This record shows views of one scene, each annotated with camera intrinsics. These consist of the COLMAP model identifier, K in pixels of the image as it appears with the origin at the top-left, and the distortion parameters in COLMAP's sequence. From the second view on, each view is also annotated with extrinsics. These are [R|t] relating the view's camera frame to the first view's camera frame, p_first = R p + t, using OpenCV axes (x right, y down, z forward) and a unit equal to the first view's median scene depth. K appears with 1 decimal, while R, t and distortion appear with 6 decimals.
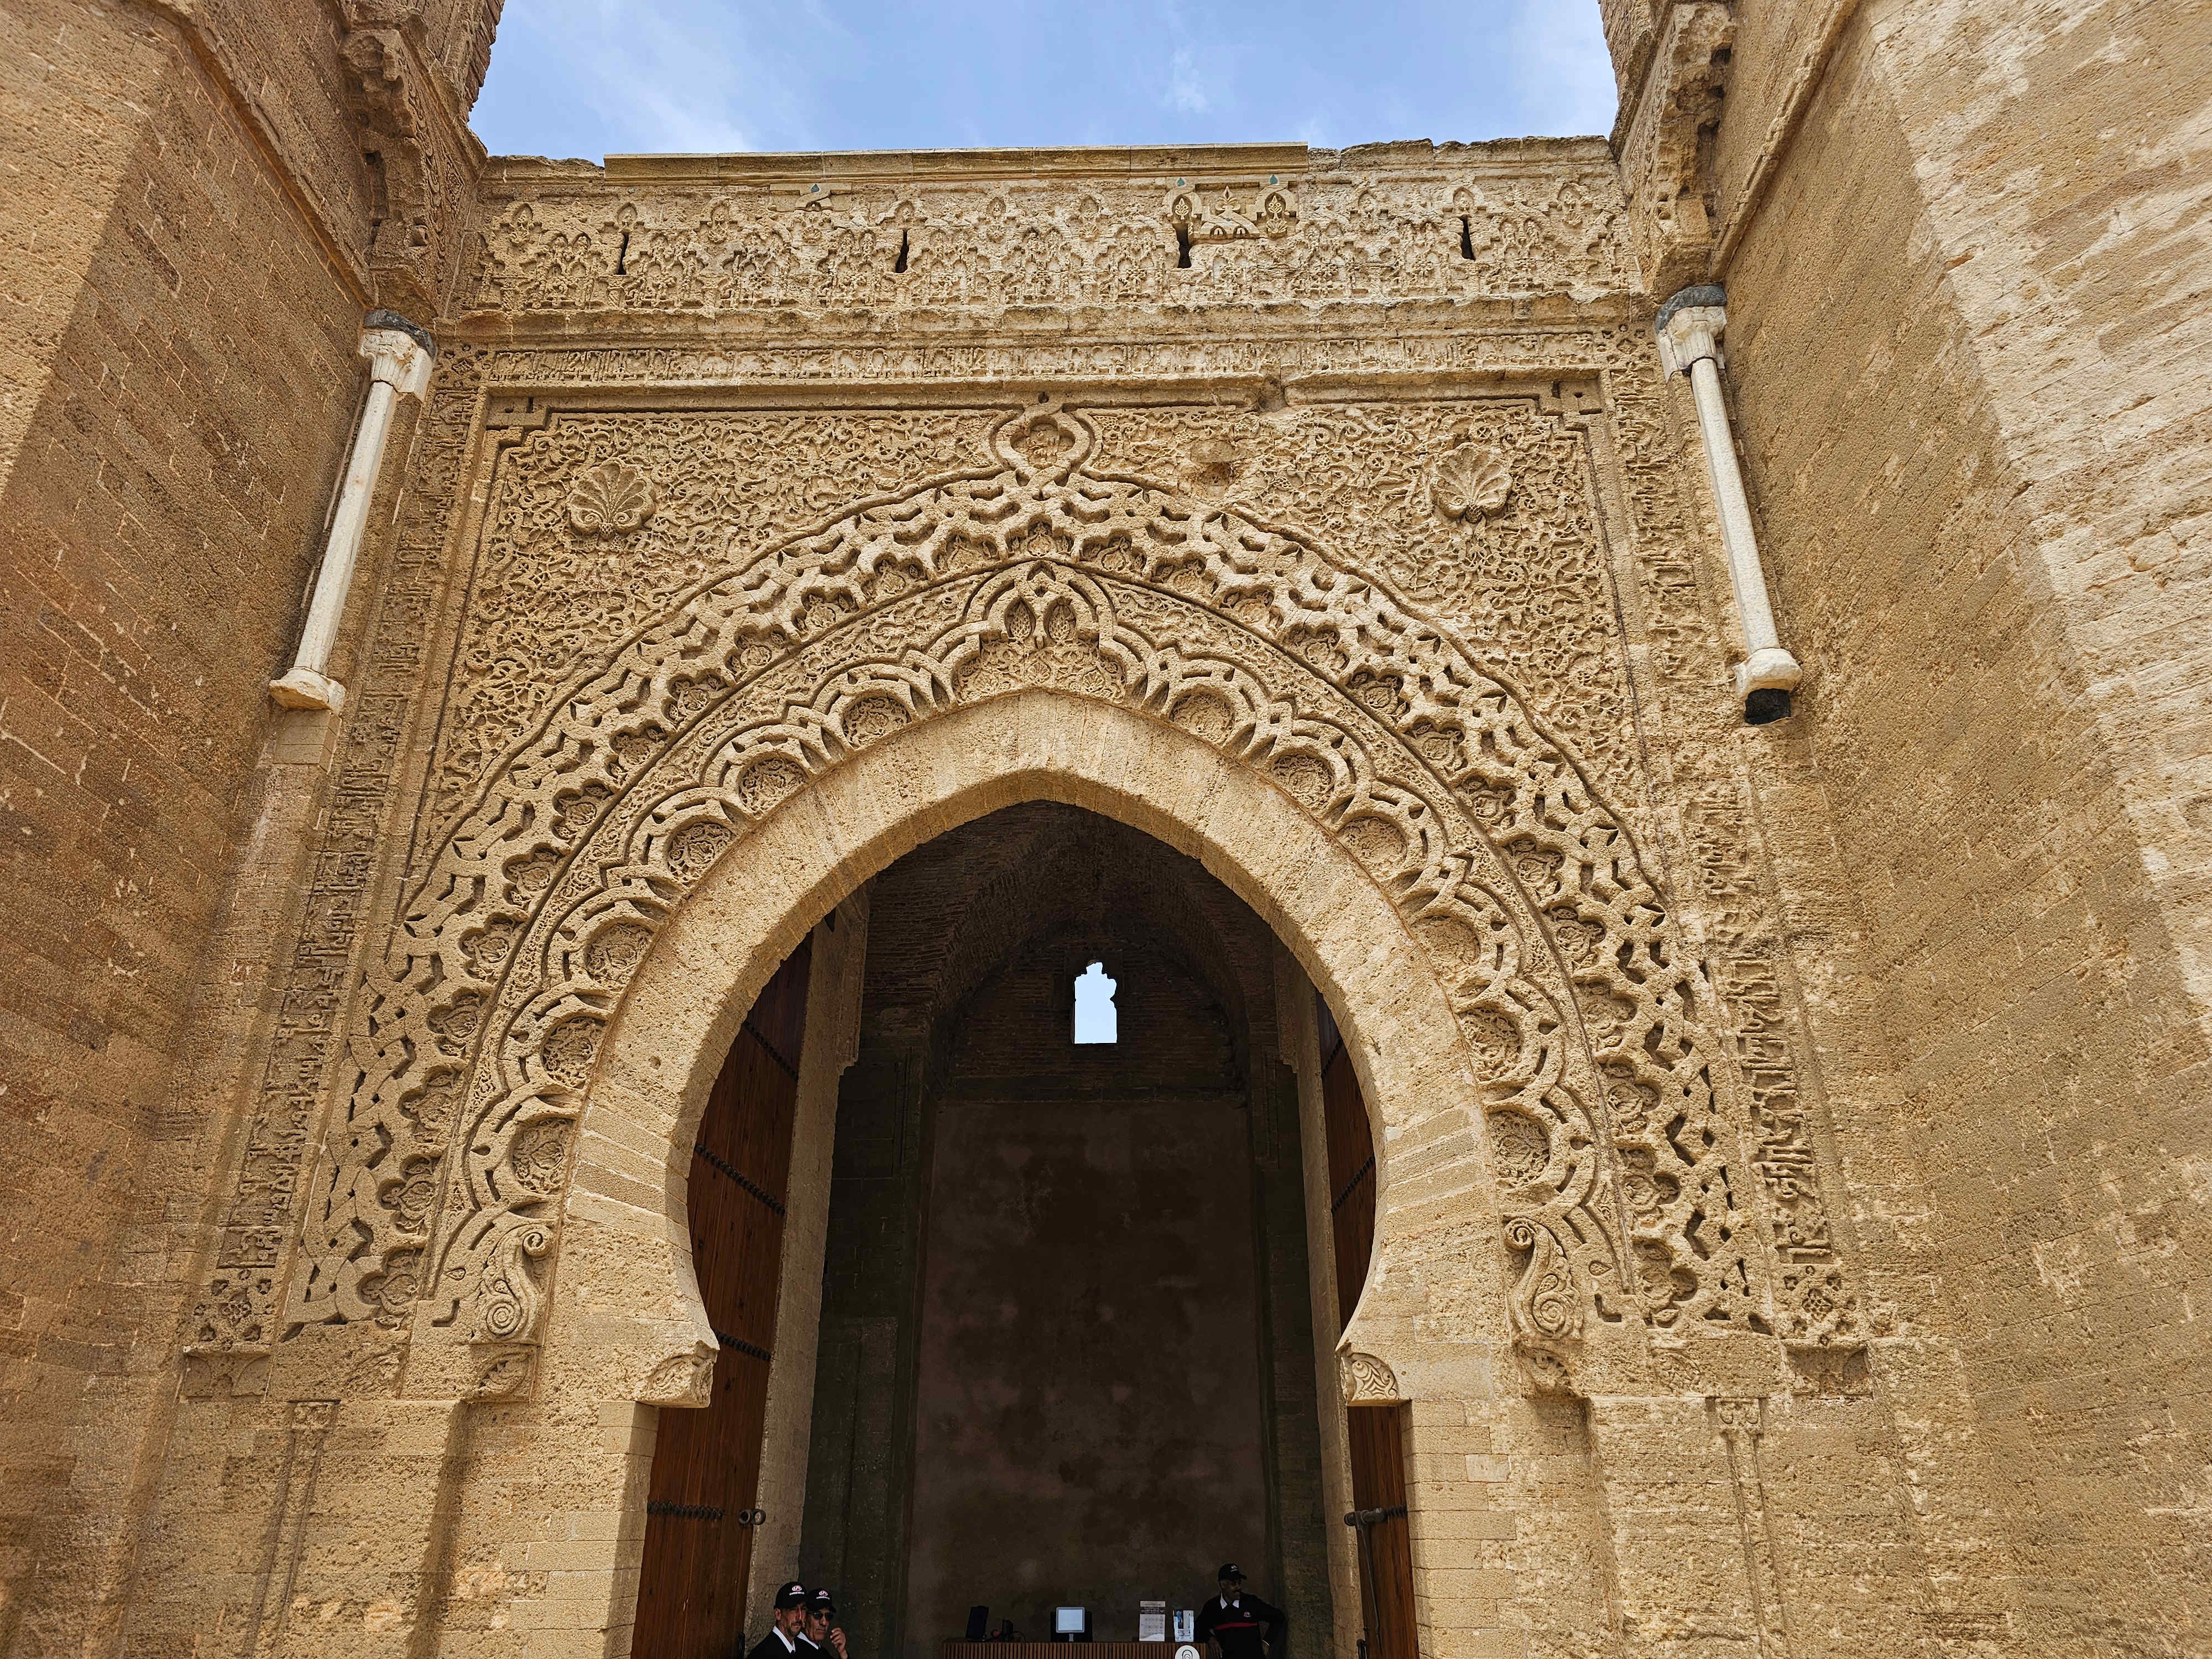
lens RADIAL K [[1482.2, 0, 1106.0], [0, 1482.2, 829.5], [0, 0, 1]] dist [0.003763, 0.000801]
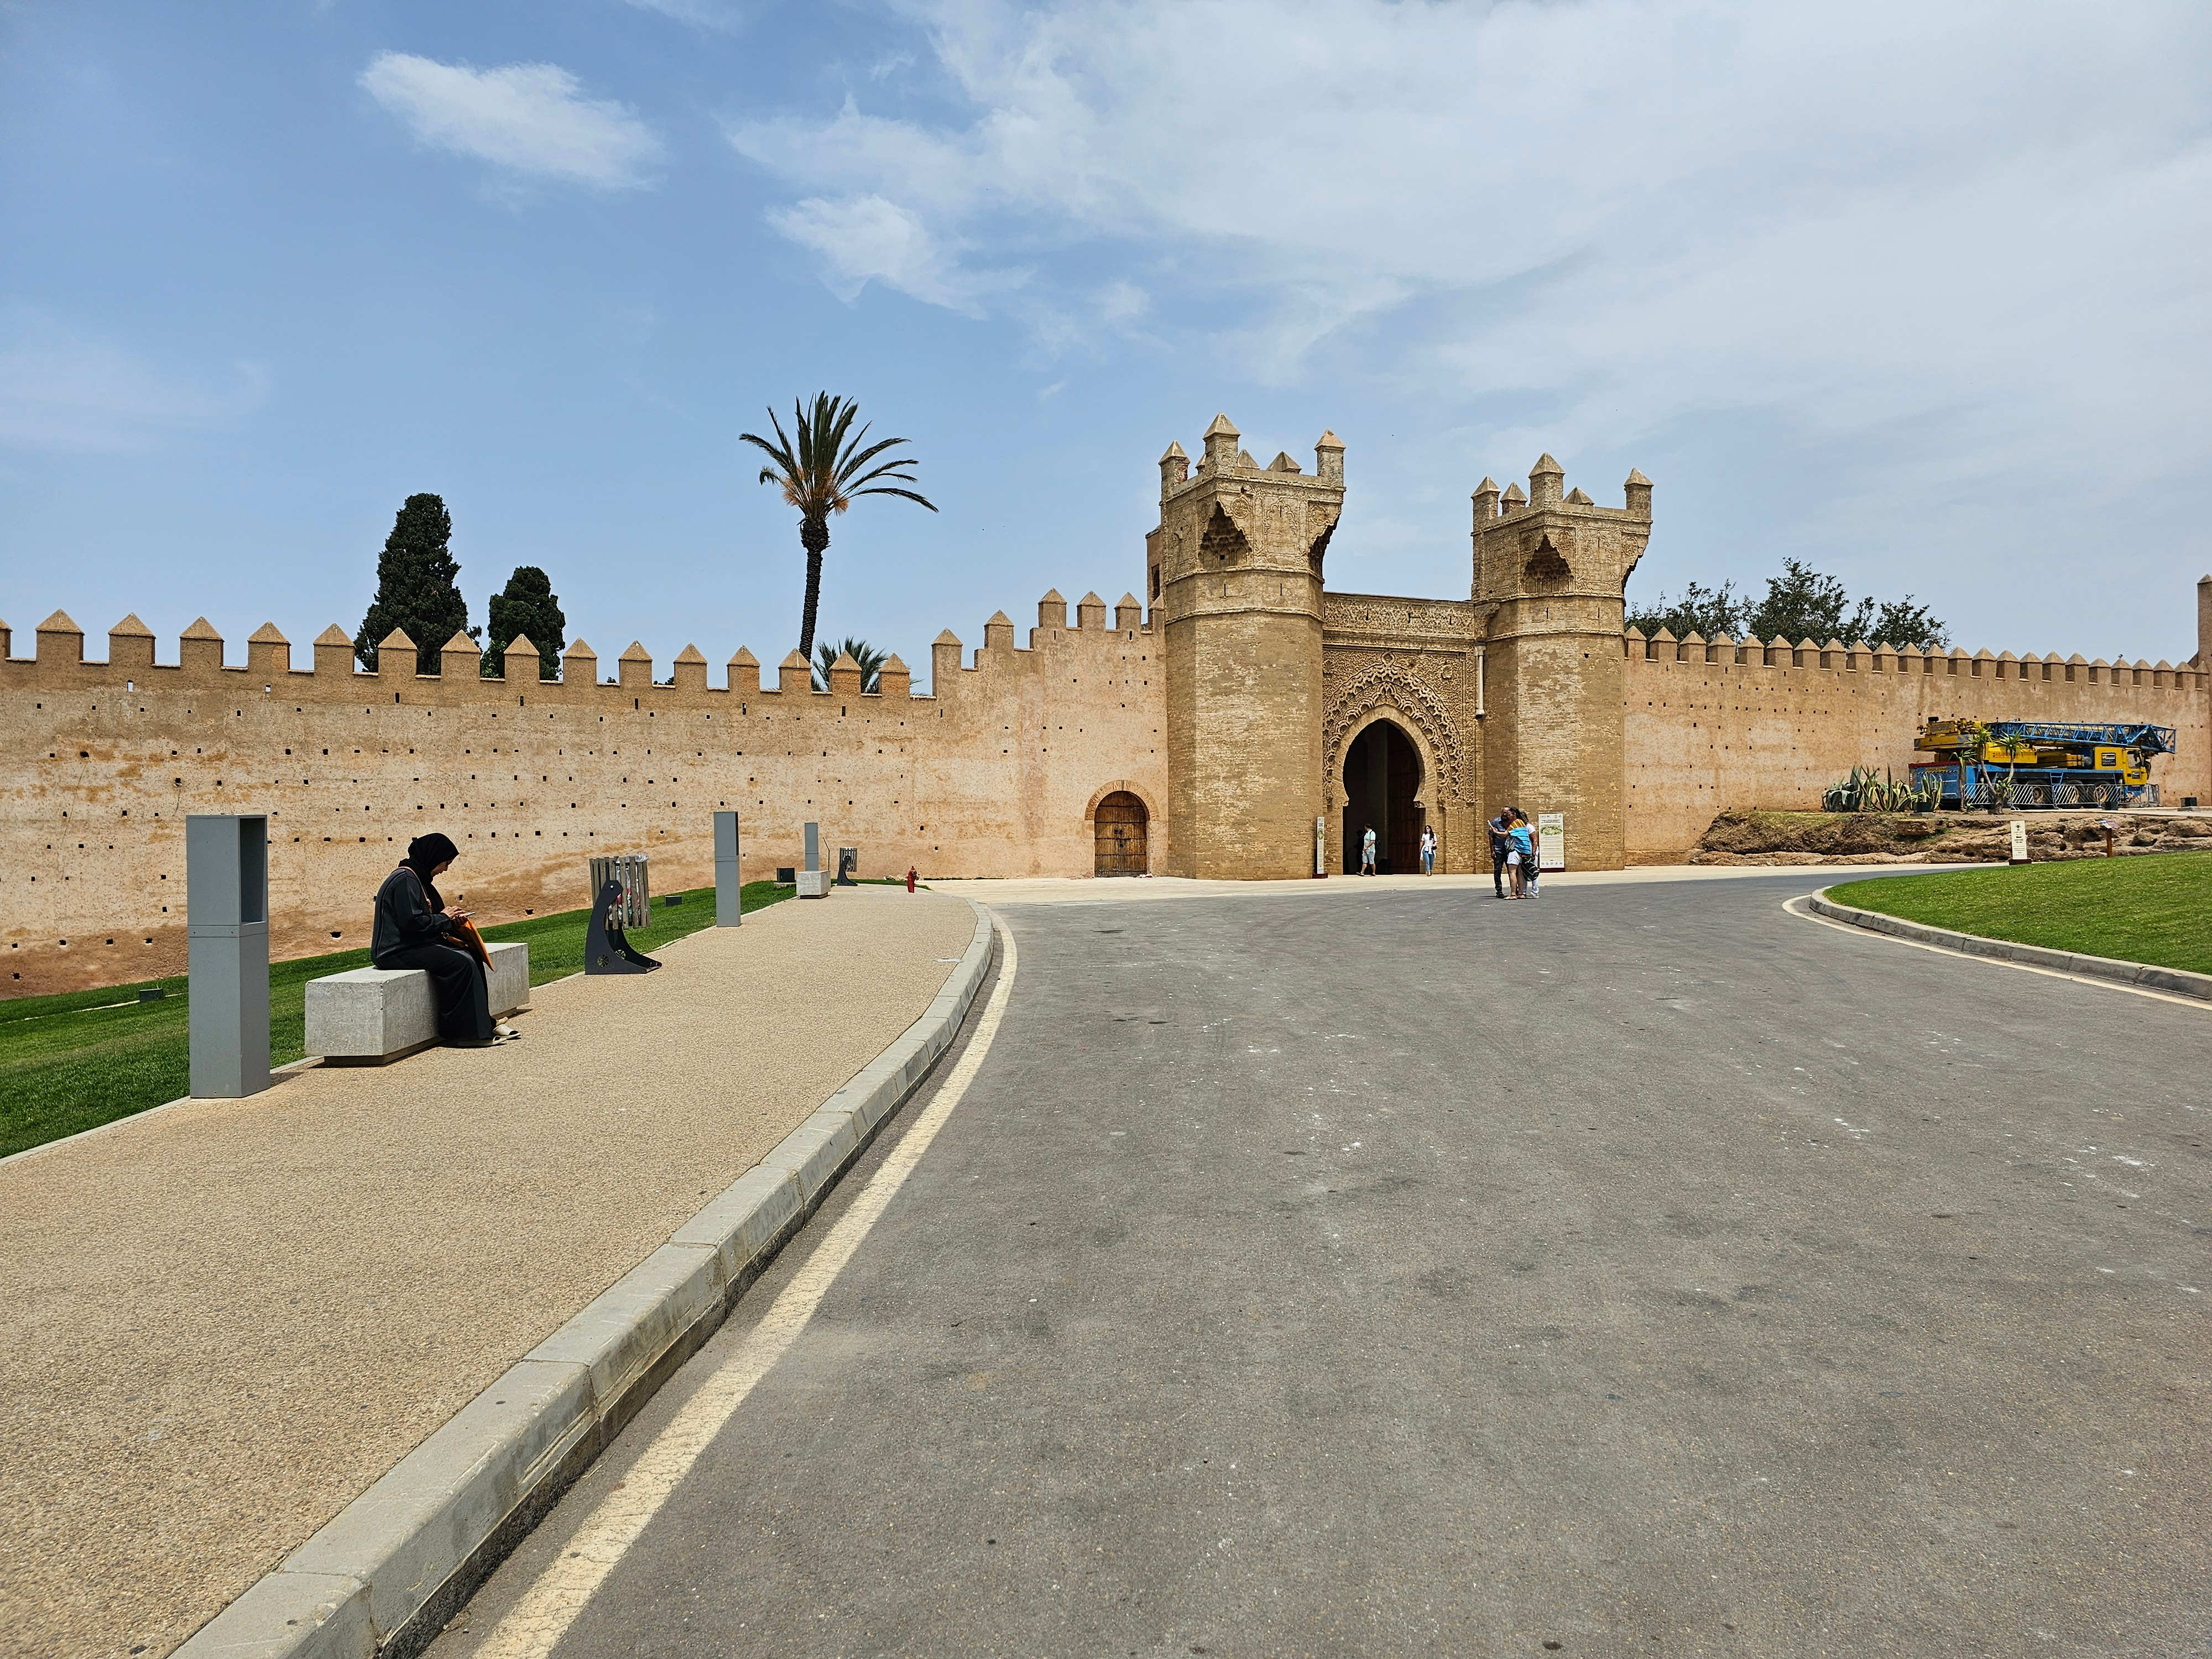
lens RADIAL K [[1482.2, 0, 1106.0], [0, 1482.2, 829.5], [0, 0, 1]] dist [0.003763, 0.000801]
pose [[0.911084, -0.001114, 0.412219, -3.879819], [-0.174773, 0.904625, 0.388727, -1.931535], [-0.373336, -0.426208, 0.823994, -4.165697]]
